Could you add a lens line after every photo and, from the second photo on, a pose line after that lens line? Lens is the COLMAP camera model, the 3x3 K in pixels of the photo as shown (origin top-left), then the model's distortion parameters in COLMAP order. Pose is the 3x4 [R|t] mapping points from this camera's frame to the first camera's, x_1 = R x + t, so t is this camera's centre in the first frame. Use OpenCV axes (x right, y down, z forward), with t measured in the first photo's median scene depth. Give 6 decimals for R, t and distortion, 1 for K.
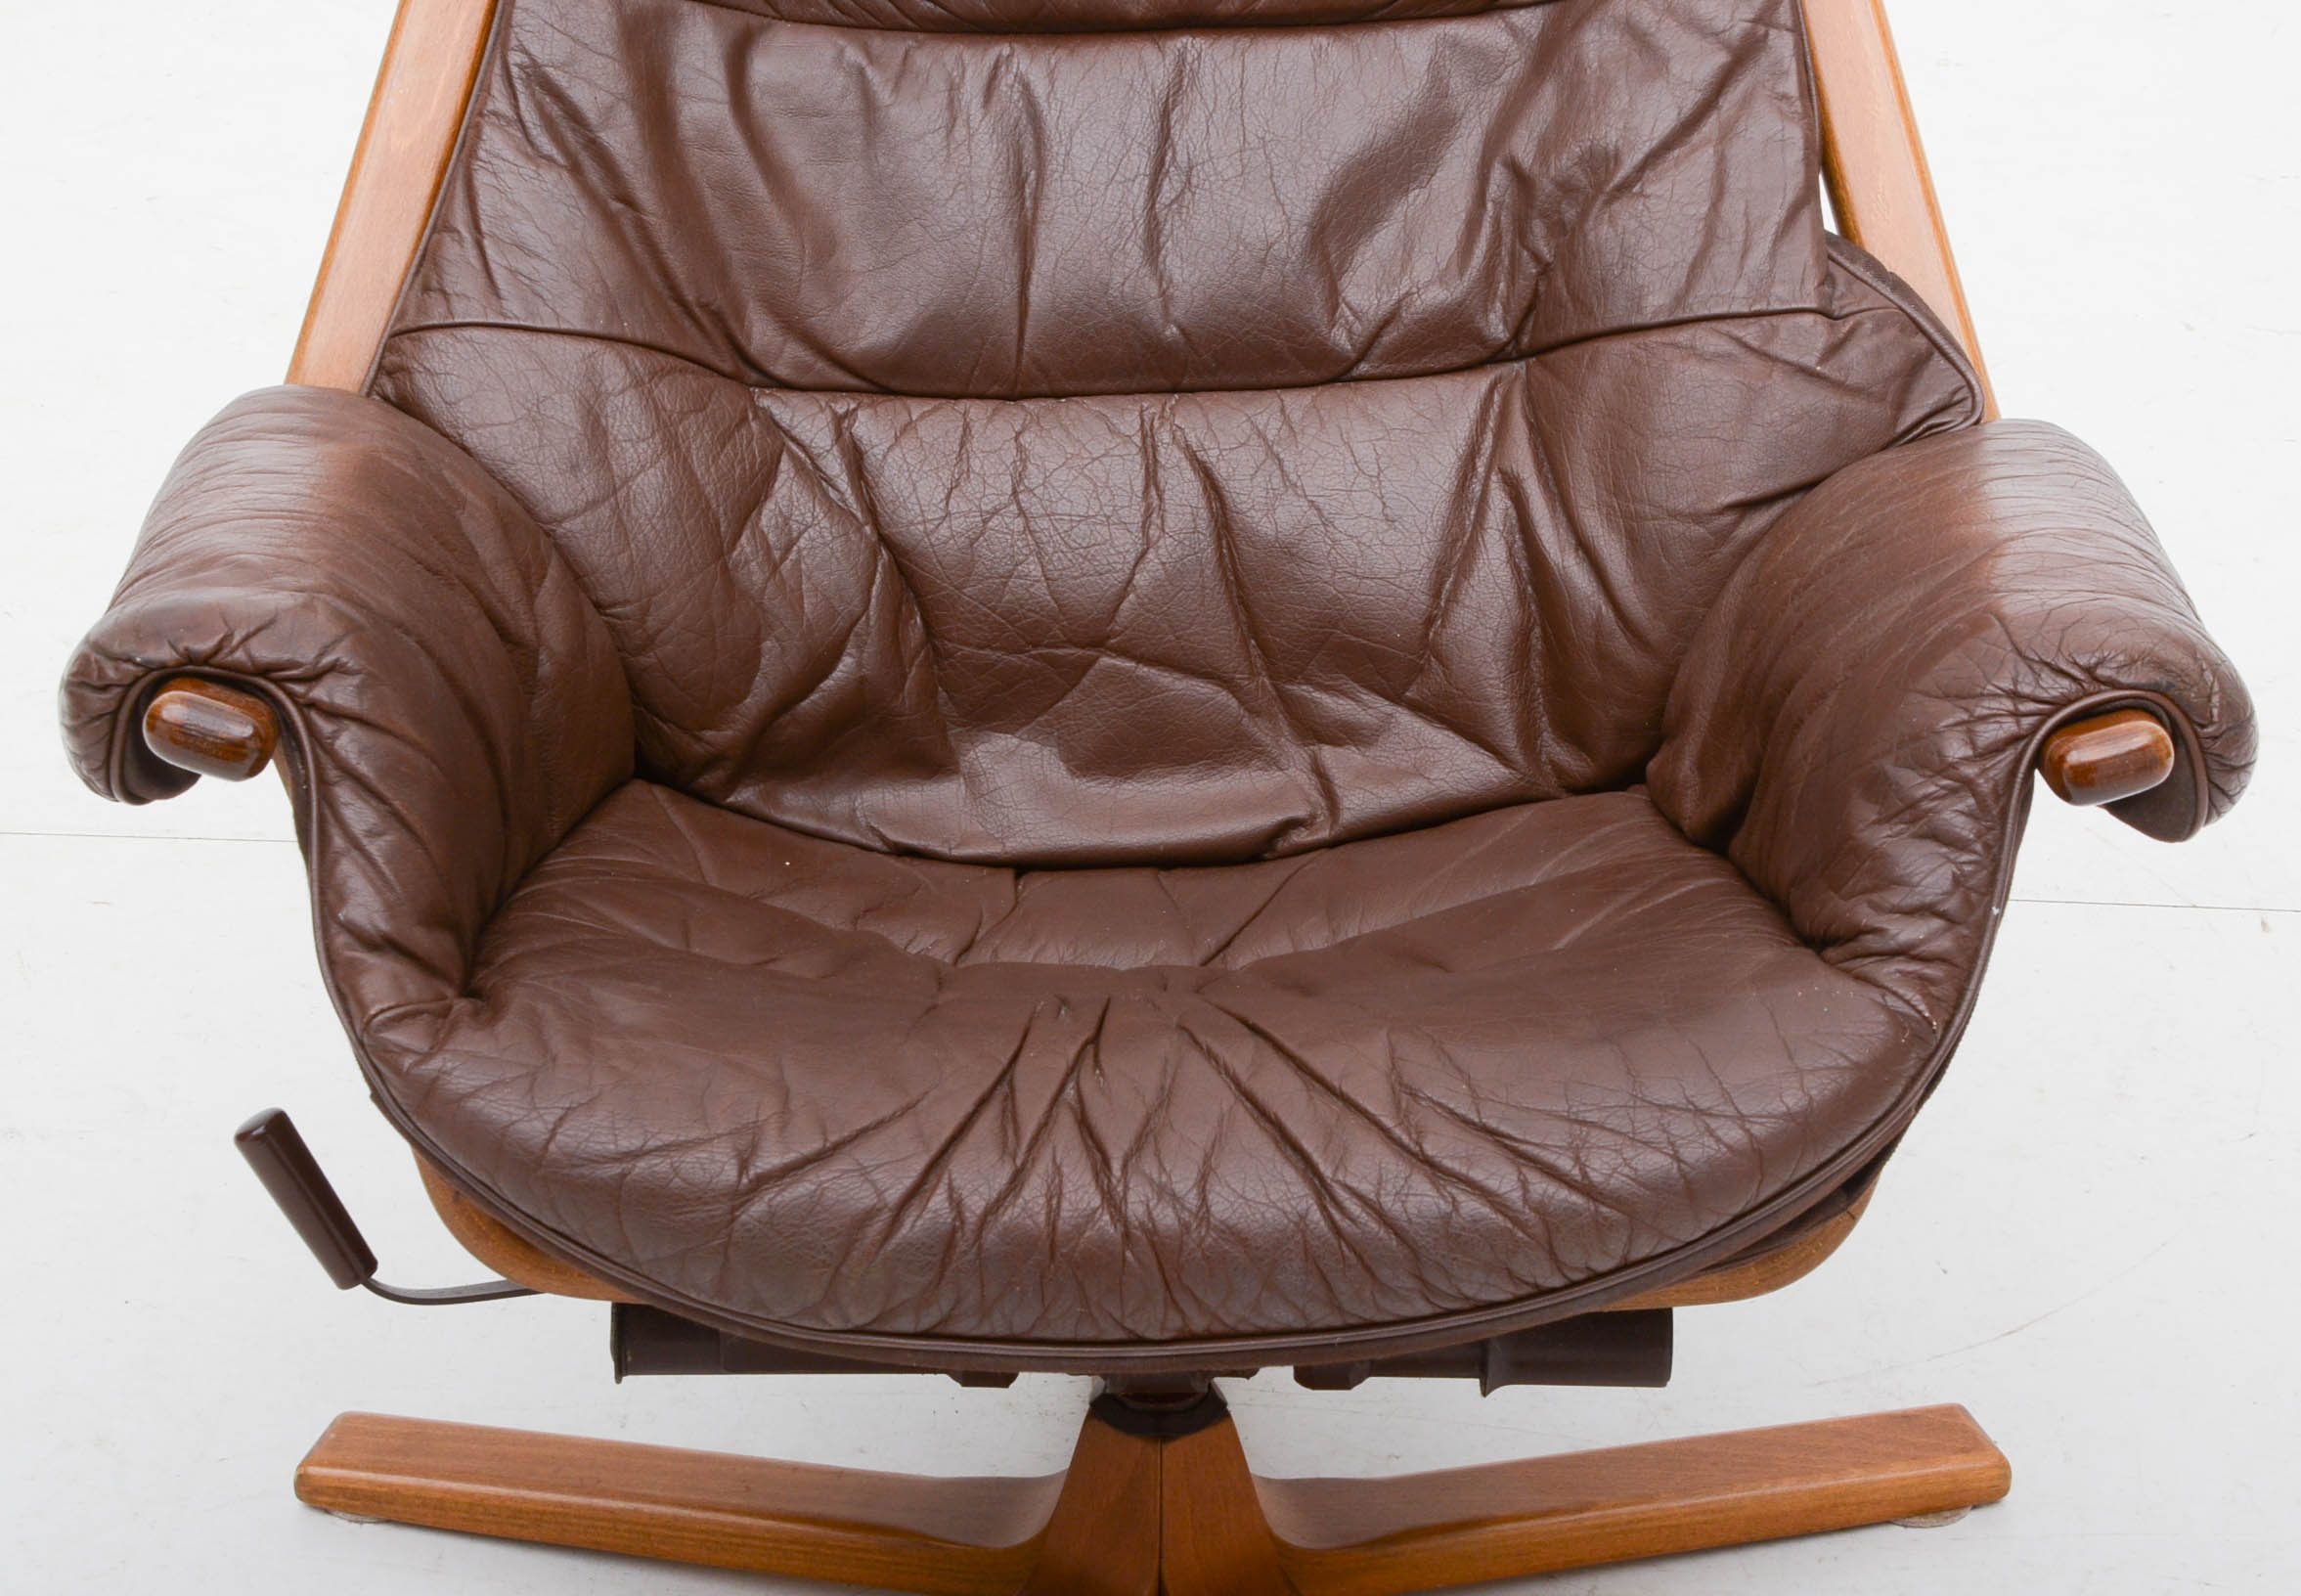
lens RADIAL K [[6014.8, 0, 1196.9], [0, 6014.8, 802.8], [0, 0, 1]] dist [0.530225, 0.829503]
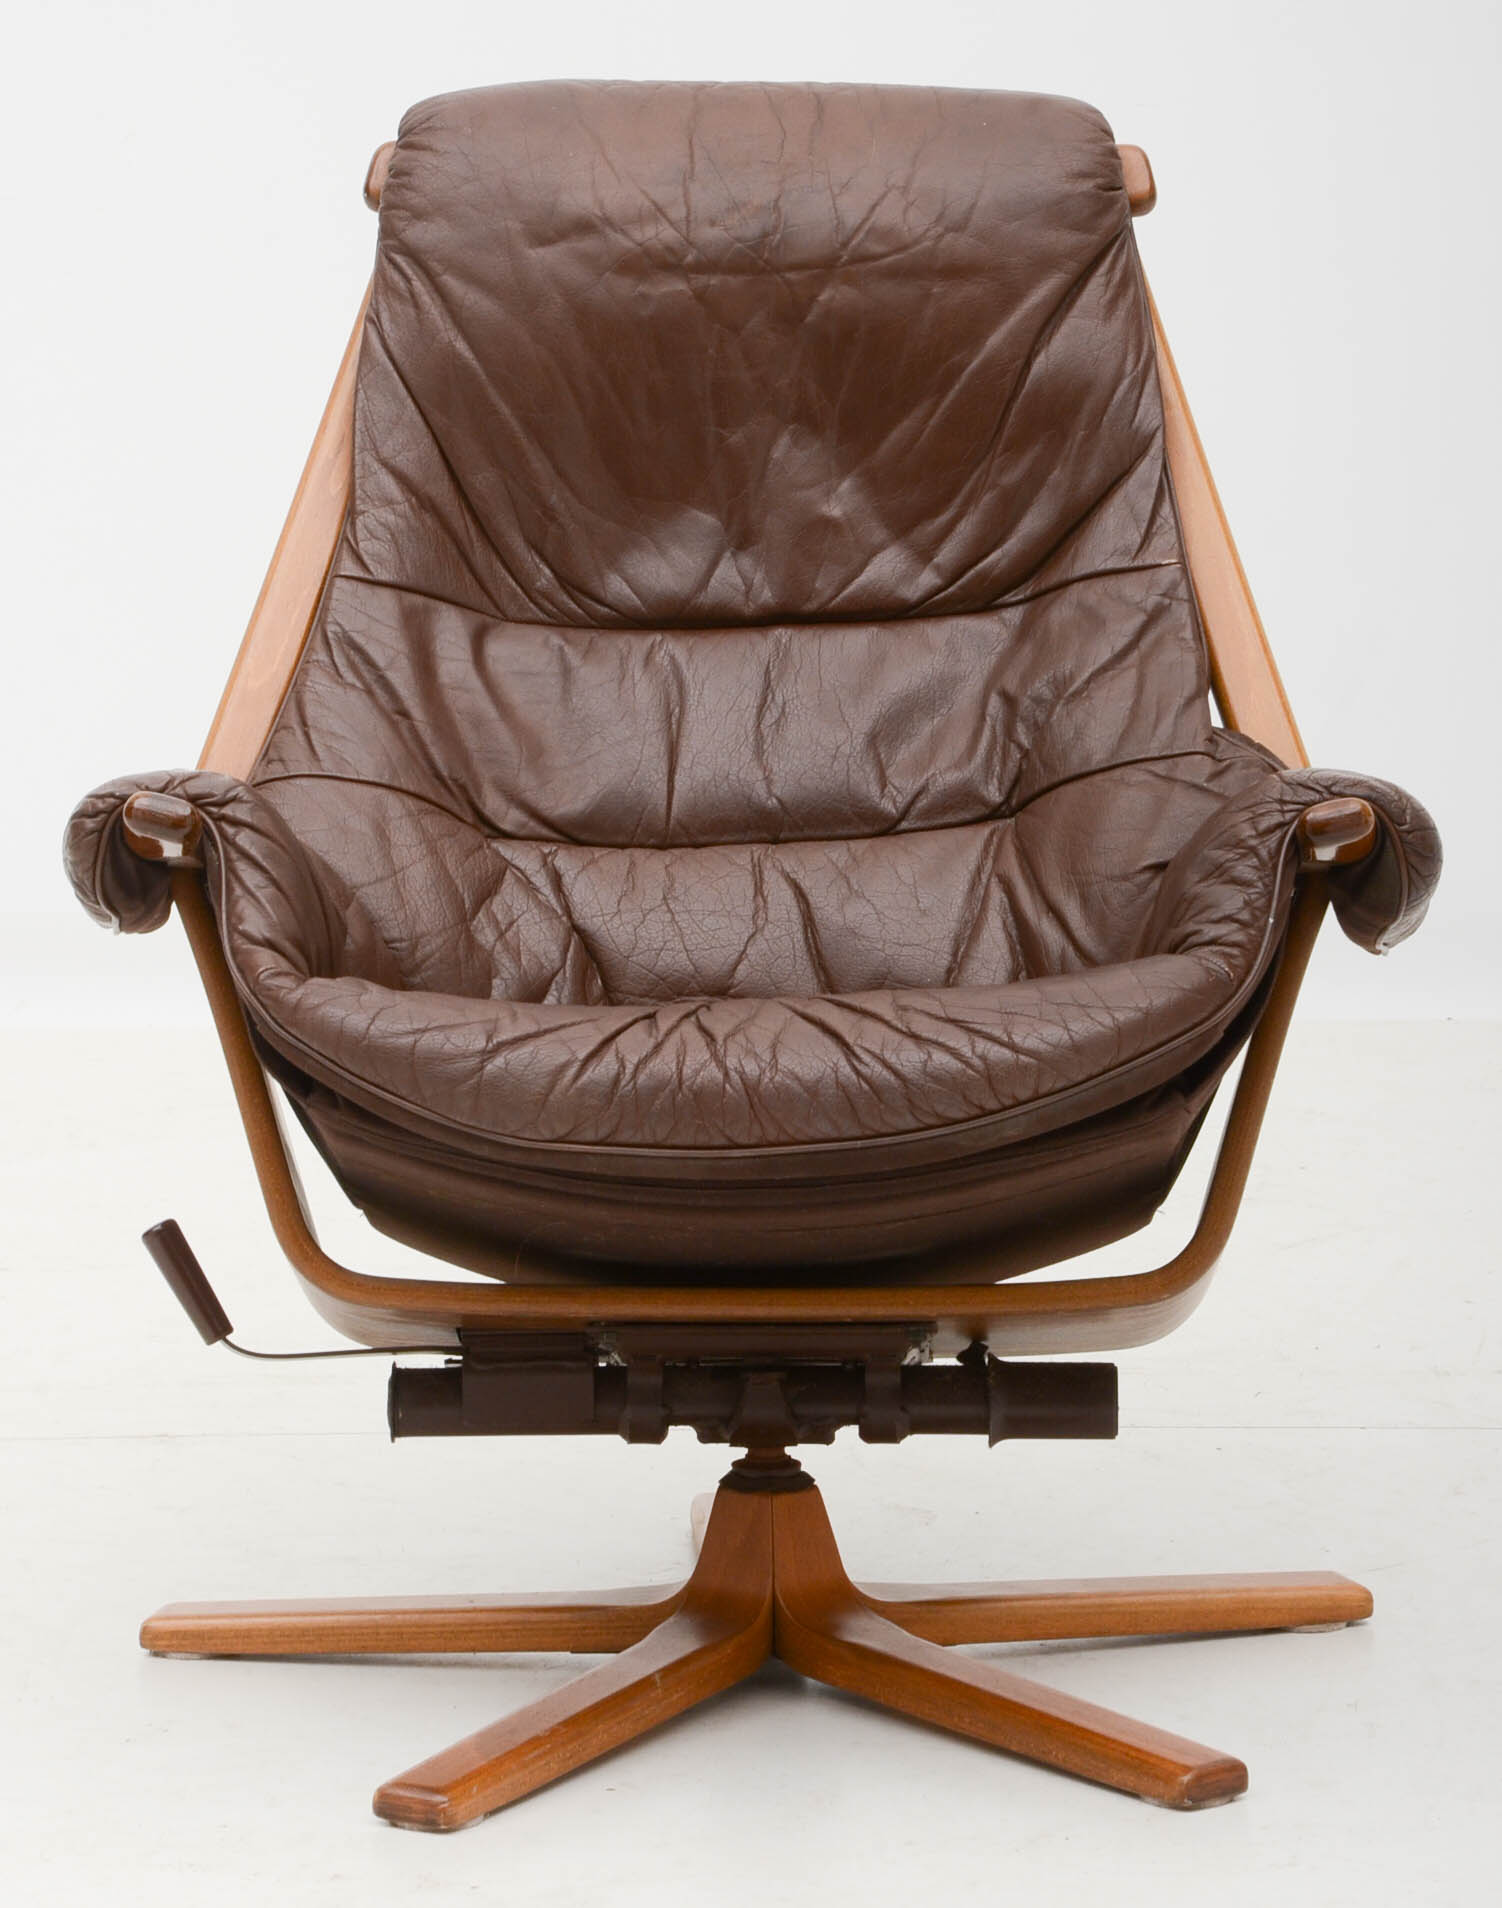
lens RADIAL K [[8406.4, 0, 751.0], [0, 8406.4, 954.0], [0, 0, 1]] dist [0.602070, -2.853210]
pose [[0.999360, -0.020867, -0.029063, 0.049582], [0.010022, 0.943058, -0.332476, 0.640131], [0.034346, 0.331972, 0.942664, -0.916167]]
